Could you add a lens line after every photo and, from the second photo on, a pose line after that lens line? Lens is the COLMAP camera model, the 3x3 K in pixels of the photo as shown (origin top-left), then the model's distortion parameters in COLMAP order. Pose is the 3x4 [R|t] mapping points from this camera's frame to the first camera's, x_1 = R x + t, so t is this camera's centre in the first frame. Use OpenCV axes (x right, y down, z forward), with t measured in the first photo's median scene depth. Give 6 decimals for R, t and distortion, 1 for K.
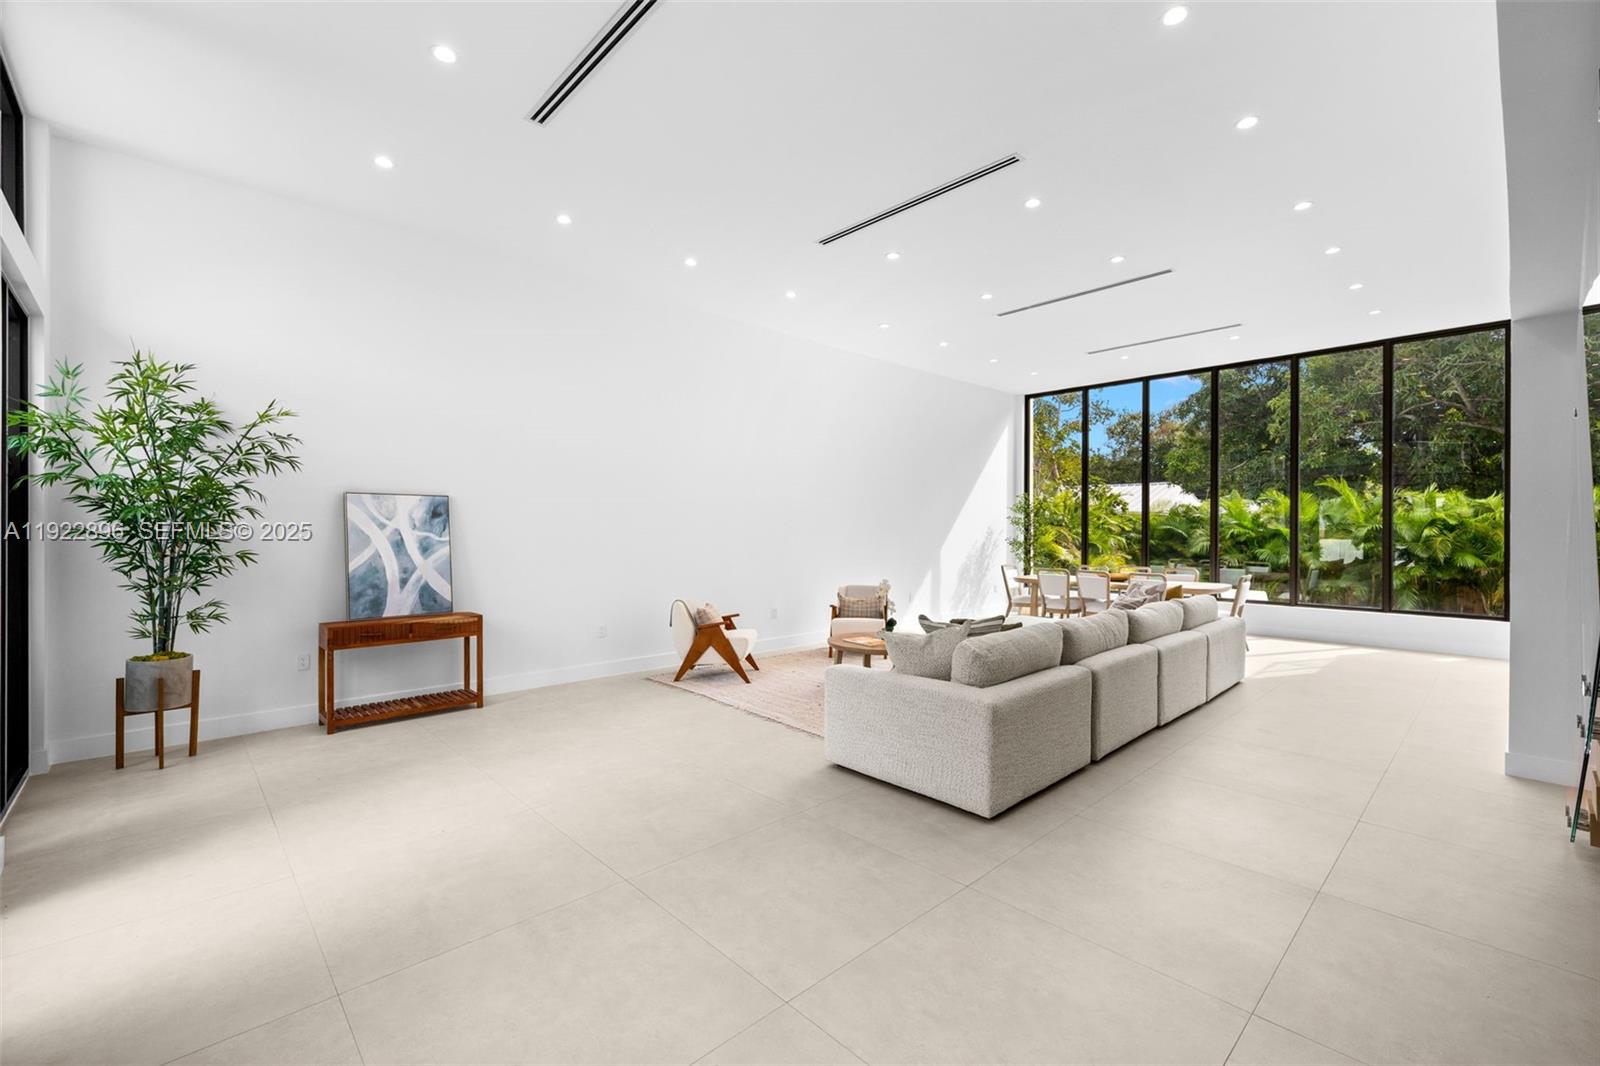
lens RADIAL K [[676.0, 0, 806.1], [0, 676.0, 527.6], [0, 0, 1]] dist [-0.001429, 0.002464]
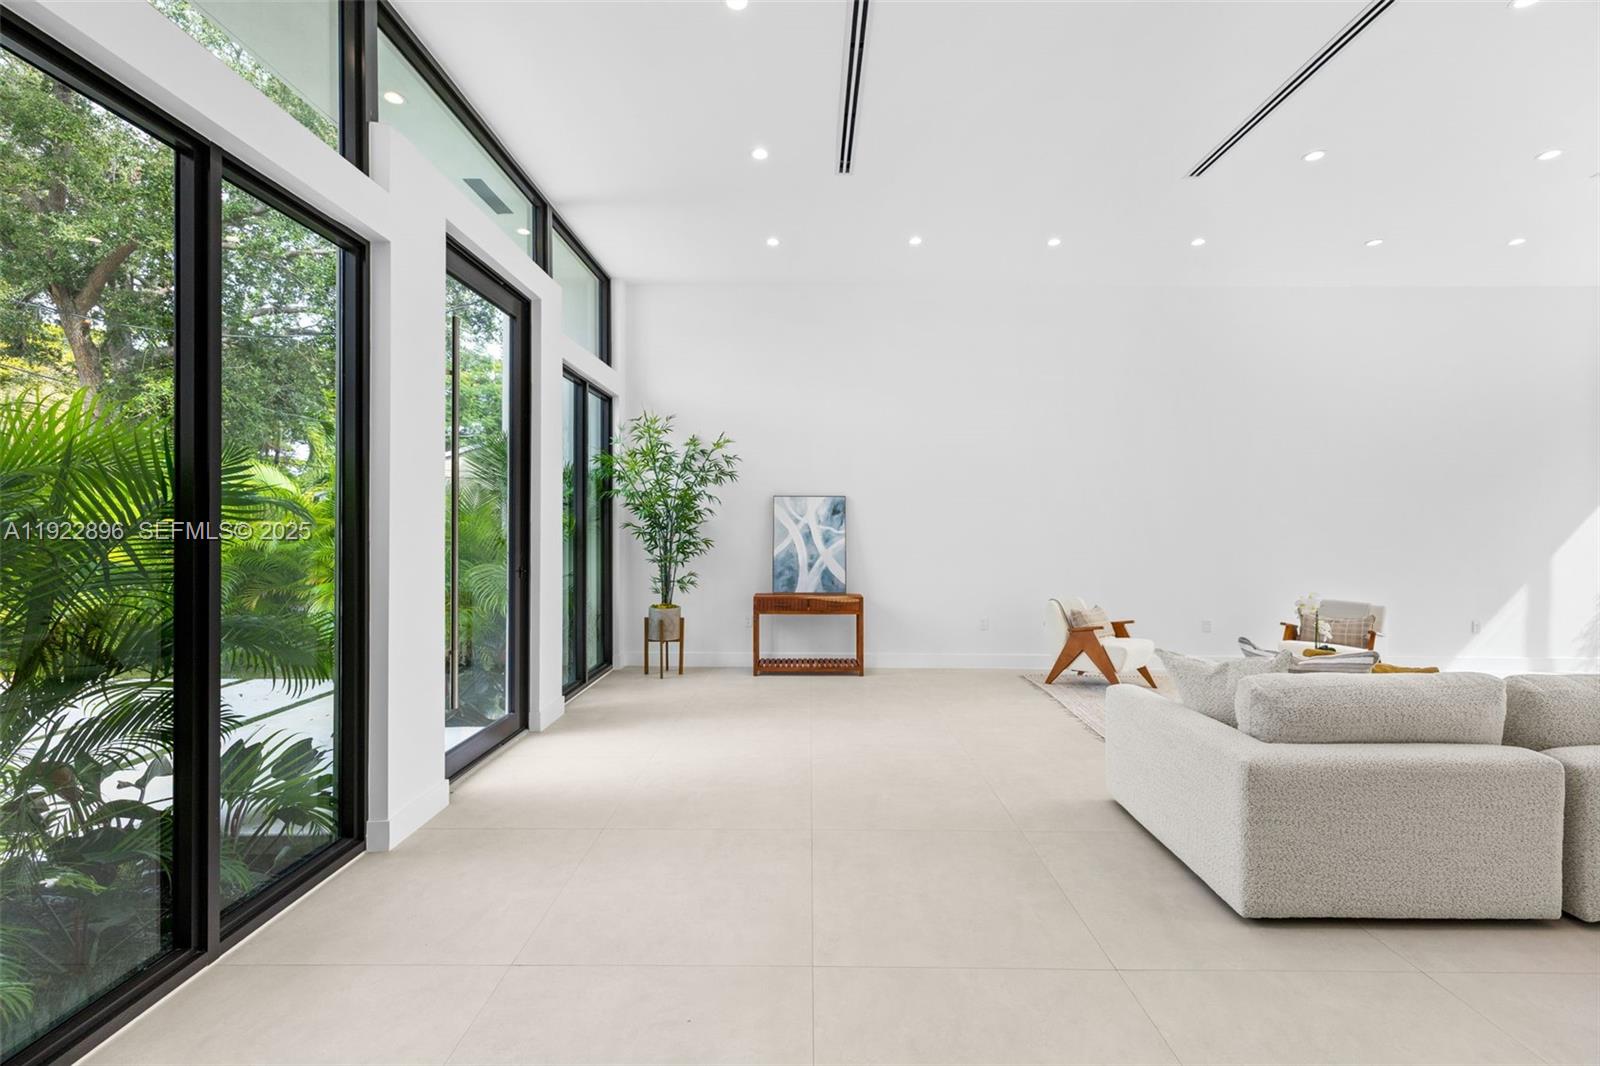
lens RADIAL K [[676.0, 0, 806.1], [0, 676.0, 527.6], [0, 0, 1]] dist [-0.001429, 0.002464]
pose [[0.723024, 0.005231, -0.690803, 0.275102], [-0.001076, 0.999979, 0.006446, 0.000949], [0.690822, -0.003918, 0.723015, 0.088564]]
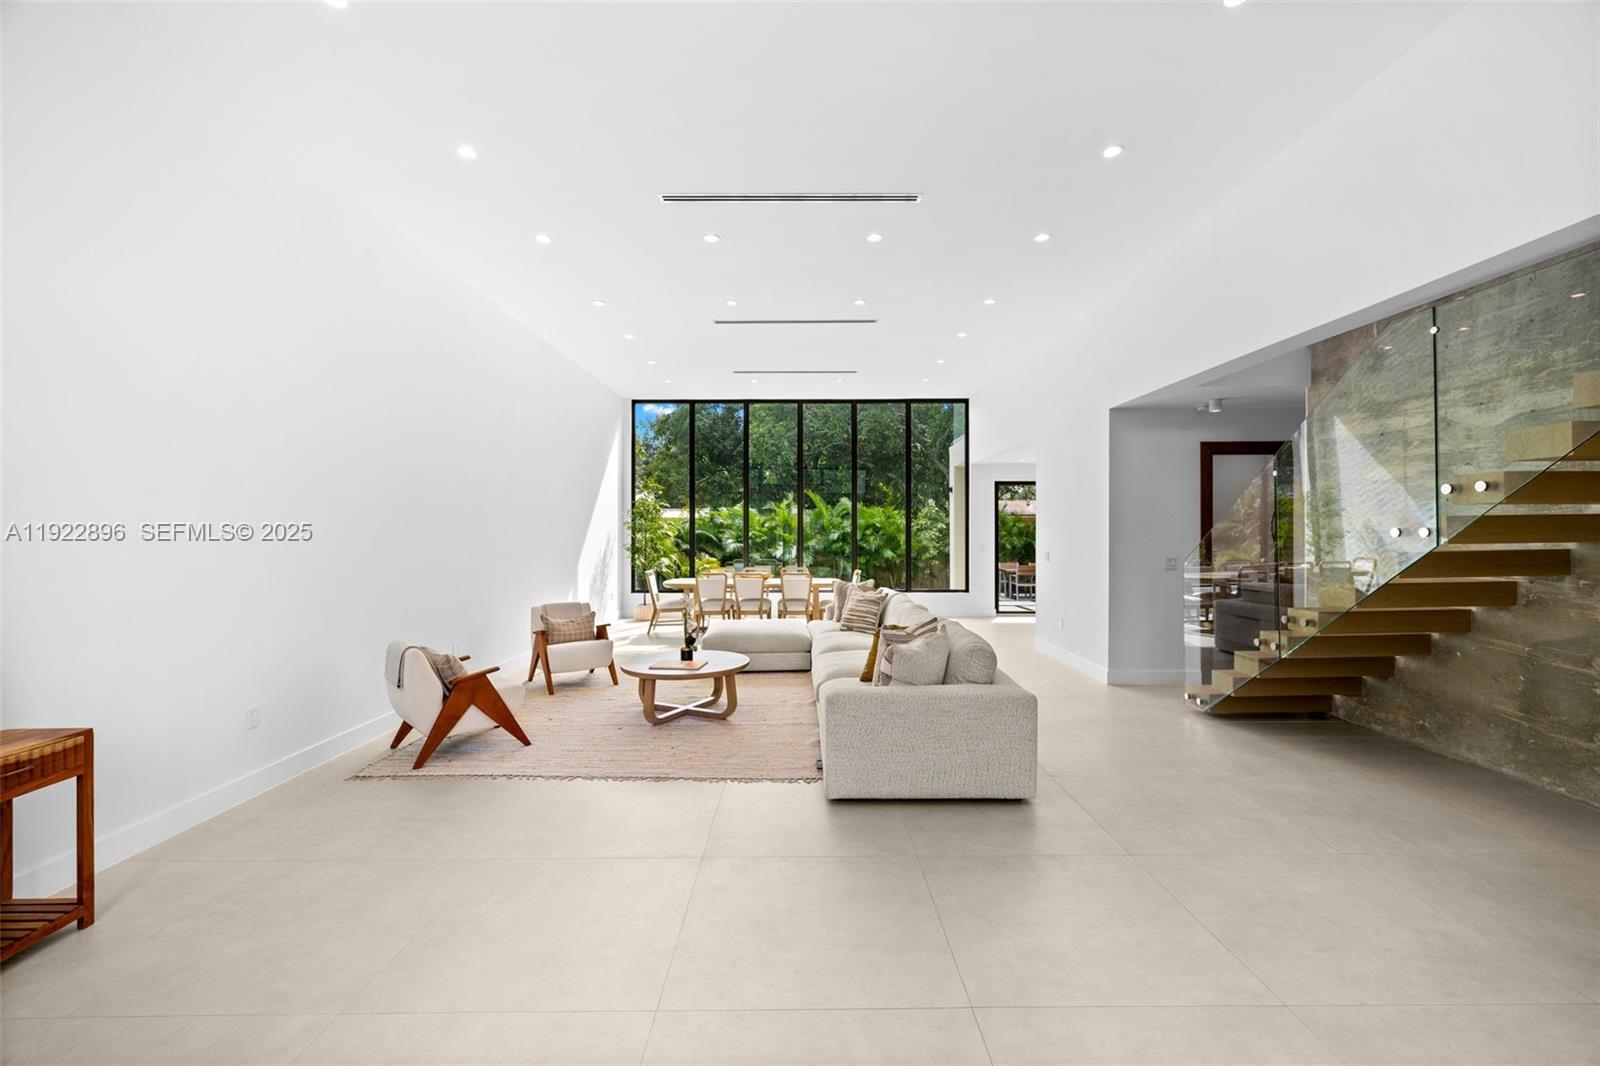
lens RADIAL K [[665.2, 0, 806.4], [0, 665.2, 529.6], [0, 0, 1]] dist [0.001485, 0.000581]
pose [[0.684147, -0.000822, 0.729343, -0.507105], [0.001399, 0.999999, -0.000185, -0.009439], [-0.729343, 0.001147, 0.684148, 0.335639]]
